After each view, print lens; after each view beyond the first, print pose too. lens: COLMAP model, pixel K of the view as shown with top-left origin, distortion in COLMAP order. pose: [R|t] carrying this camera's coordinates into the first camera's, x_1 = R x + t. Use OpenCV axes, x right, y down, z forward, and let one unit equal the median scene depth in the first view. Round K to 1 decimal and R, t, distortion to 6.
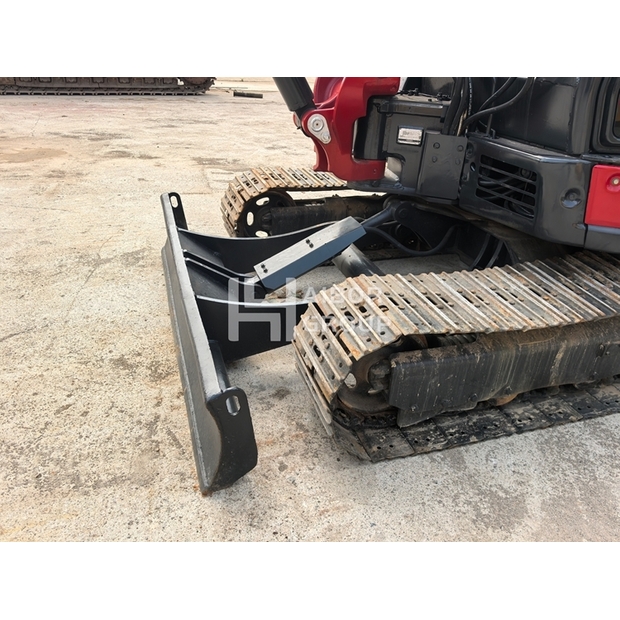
lens RADIAL K [[501.8, 0, 310.1], [0, 501.8, 312.4], [0, 0, 1]] dist [0.010549, -0.019987]
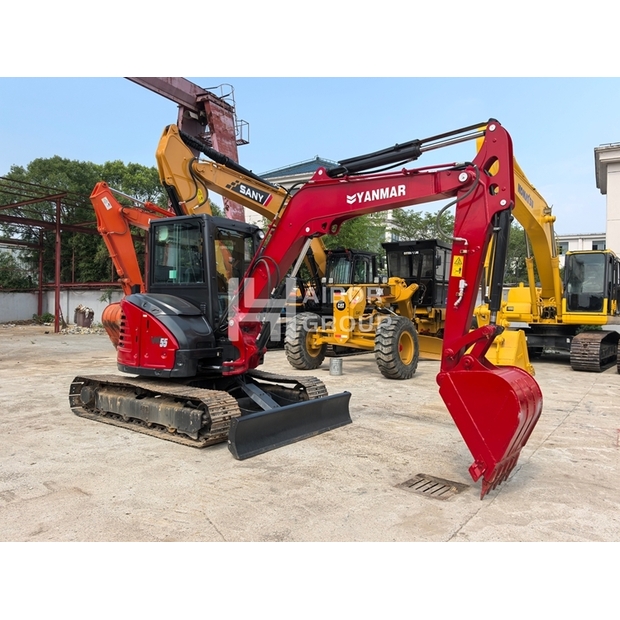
lens RADIAL K [[501.8, 0, 310.1], [0, 501.8, 312.4], [0, 0, 1]] dist [0.010549, -0.019987]
pose [[-0.575708, -0.075351, 0.814176, -1.777378], [0.347243, 0.878960, 0.326883, -1.023056], [-0.740259, 0.470906, -0.479859, 1.514516]]
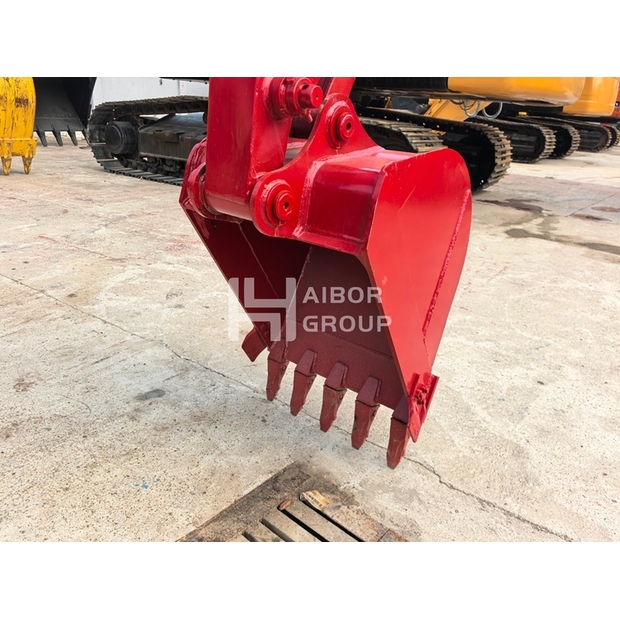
lens RADIAL K [[501.8, 0, 310.1], [0, 501.8, 312.4], [0, 0, 1]] dist [0.010549, -0.019987]
pose [[-0.812278, 0.126119, -0.569473, -0.593551], [-0.363141, 0.654682, 0.662963, -0.429891], [0.456435, 0.745309, -0.485985, 0.859203]]
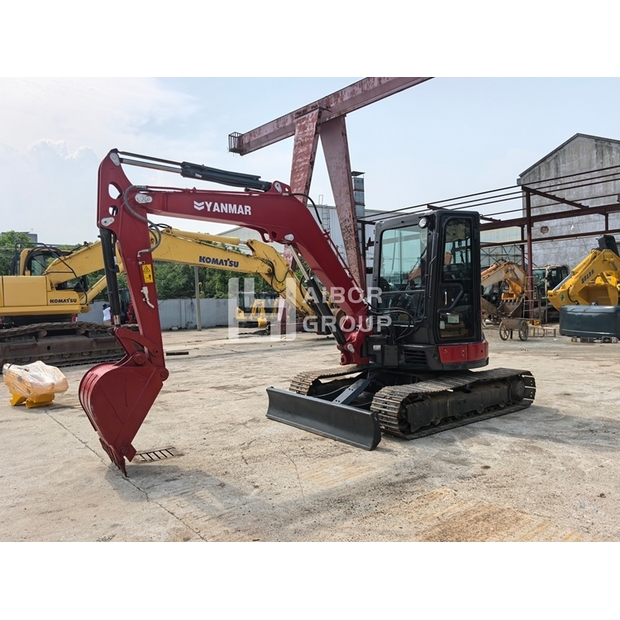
lens RADIAL K [[501.8, 0, 310.1], [0, 501.8, 312.4], [0, 0, 1]] dist [0.010549, -0.019987]
pose [[0.943773, -0.094233, 0.316881, -0.828012], [0.228058, 0.879505, -0.417685, 0.459415], [-0.239338, 0.466467, 0.851543, -1.140899]]
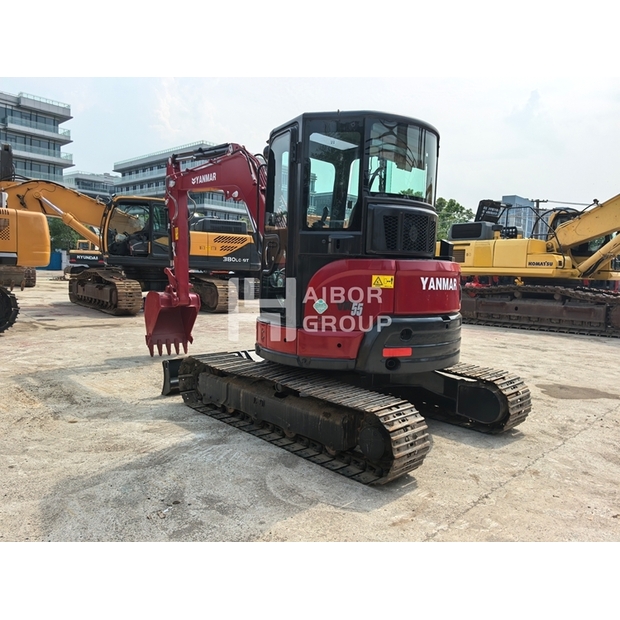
lens RADIAL K [[501.8, 0, 310.1], [0, 501.8, 312.4], [0, 0, 1]] dist [0.010549, -0.019987]
pose [[0.429602, 0.039856, -0.902139, 1.815426], [-0.443845, 0.879341, -0.172512, 0.004972], [0.786412, 0.474521, 0.395456, 0.088331]]
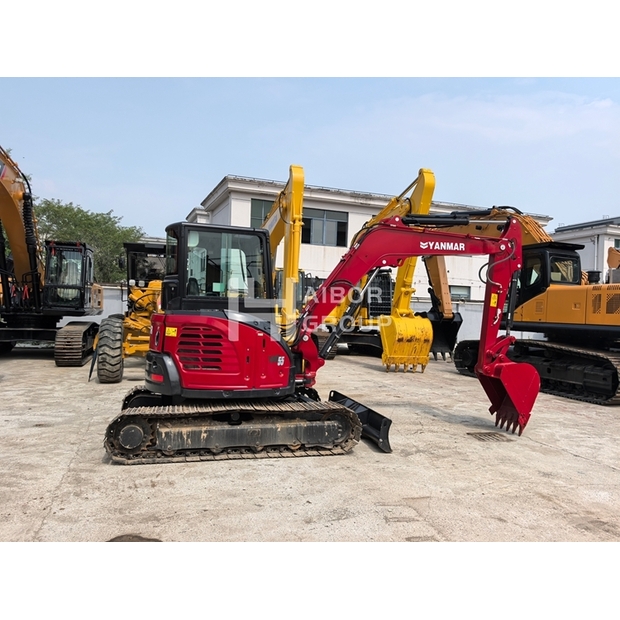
lens RADIAL K [[501.8, 0, 310.1], [0, 501.8, 312.4], [0, 0, 1]] dist [0.010549, -0.019987]
pose [[-0.995039, -0.086617, 0.048935, -0.053163], [-0.052470, 0.874836, 0.481570, -1.575757], [-0.084523, 0.476613, -0.875040, 2.639993]]
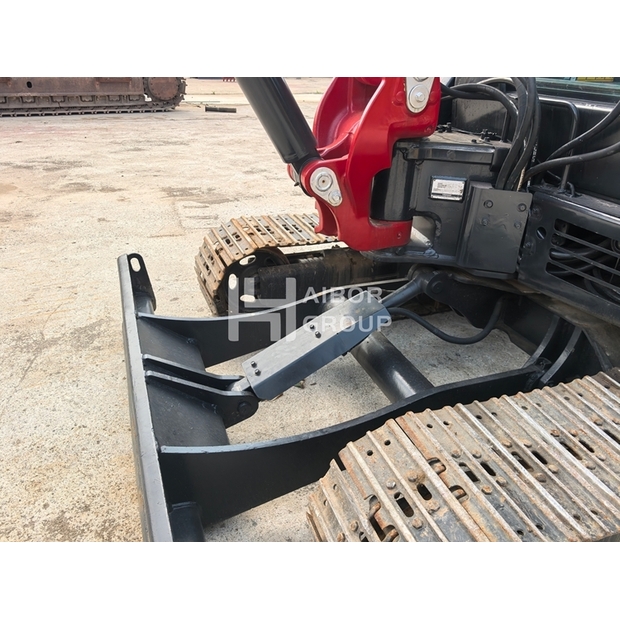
lens RADIAL K [[501.8, 0, 310.1], [0, 501.8, 312.4], [0, 0, 1]] dist [0.010549, -0.019987]
pose [[0.998357, -0.043348, 0.037484, -0.029977], [0.043813, 0.998971, -0.011682, -0.132812], [-0.036939, 0.013305, 0.999229, 0.211775]]
